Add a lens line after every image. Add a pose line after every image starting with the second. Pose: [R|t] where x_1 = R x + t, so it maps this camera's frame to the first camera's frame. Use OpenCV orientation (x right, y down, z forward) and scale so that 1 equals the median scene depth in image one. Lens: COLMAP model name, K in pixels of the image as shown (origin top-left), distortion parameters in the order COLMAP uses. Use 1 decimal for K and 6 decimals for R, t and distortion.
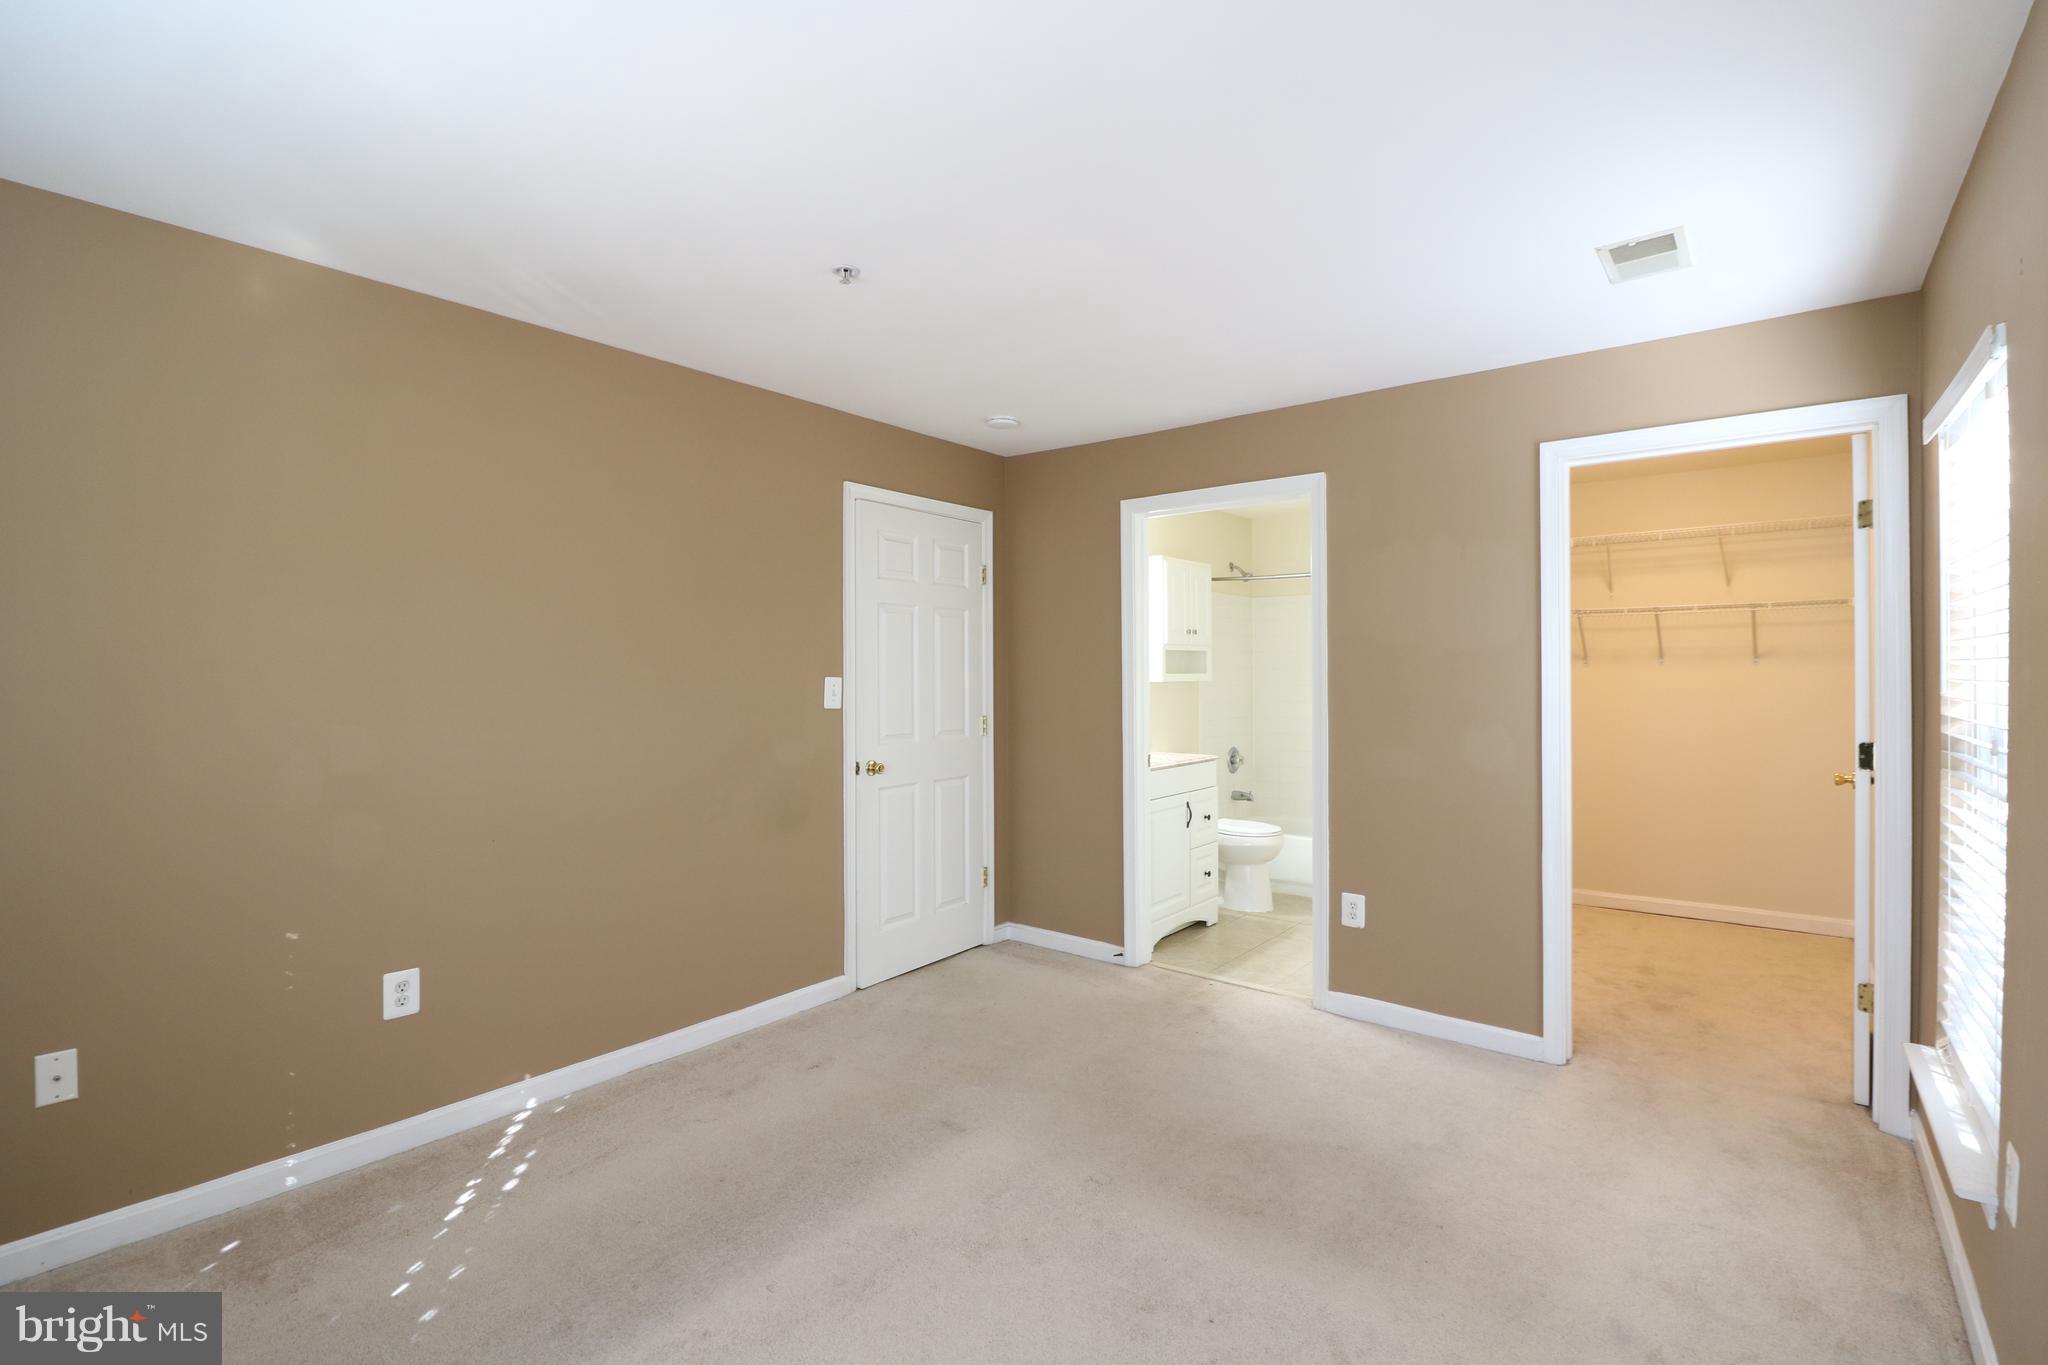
lens RADIAL K [[945.9, 0, 1037.5], [0, 945.9, 680.5], [0, 0, 1]] dist [-0.000959, -0.011521]
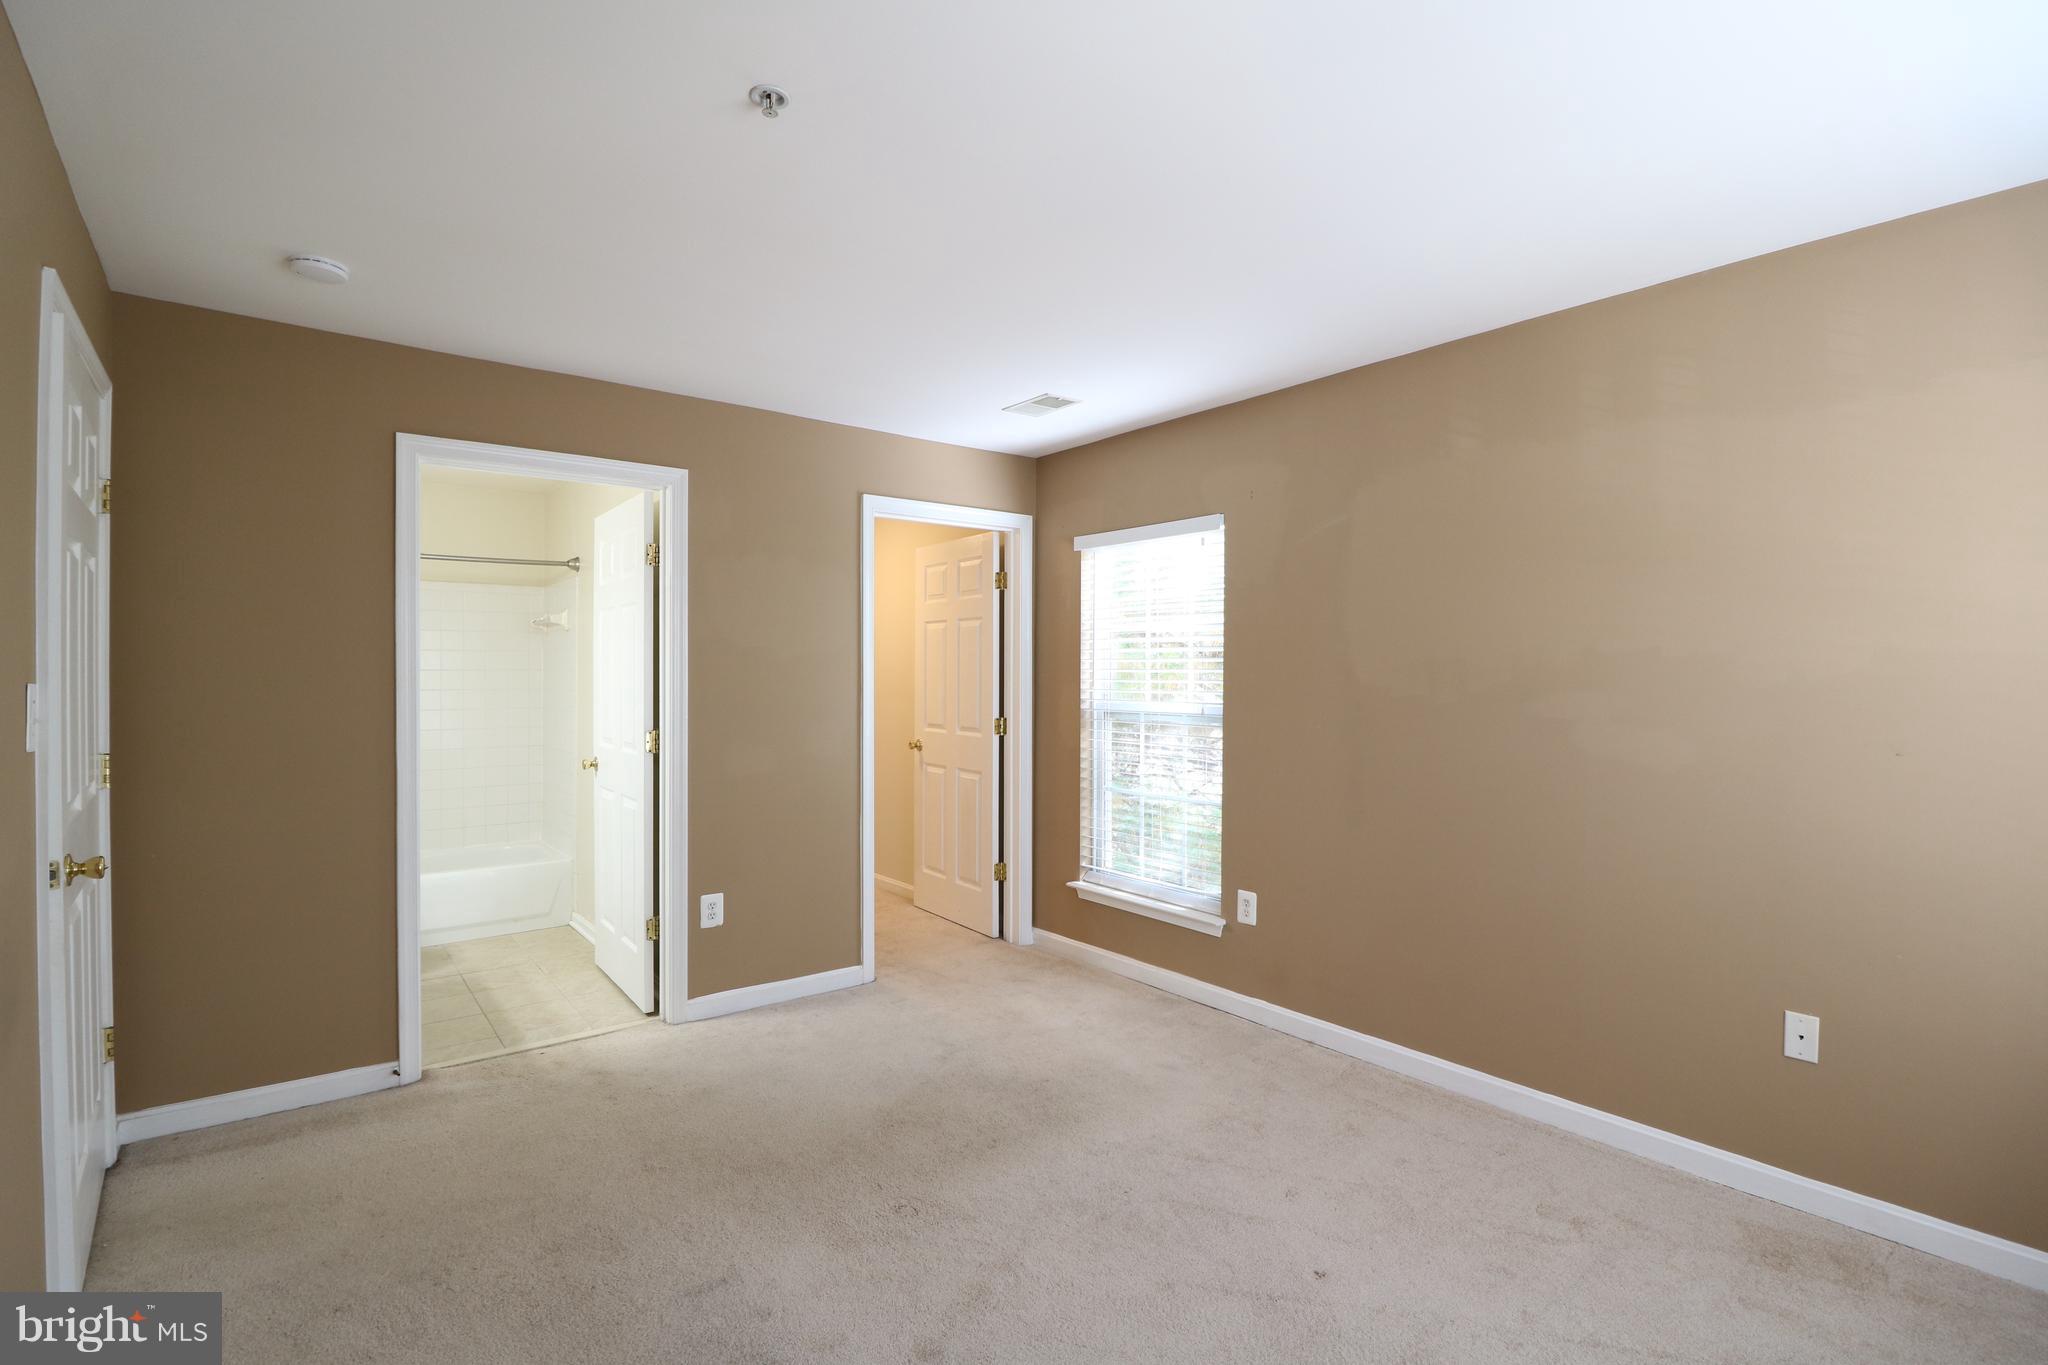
lens RADIAL K [[945.9, 0, 1010.7], [0, 945.9, 675.7], [0, 0, 1]] dist [-0.000959, -0.011521]
pose [[0.237006, 0.001122, 0.971508, -1.059384], [0.006228, 0.999977, -0.002674, -0.004927], [-0.971488, 0.006684, 0.236993, 0.833807]]
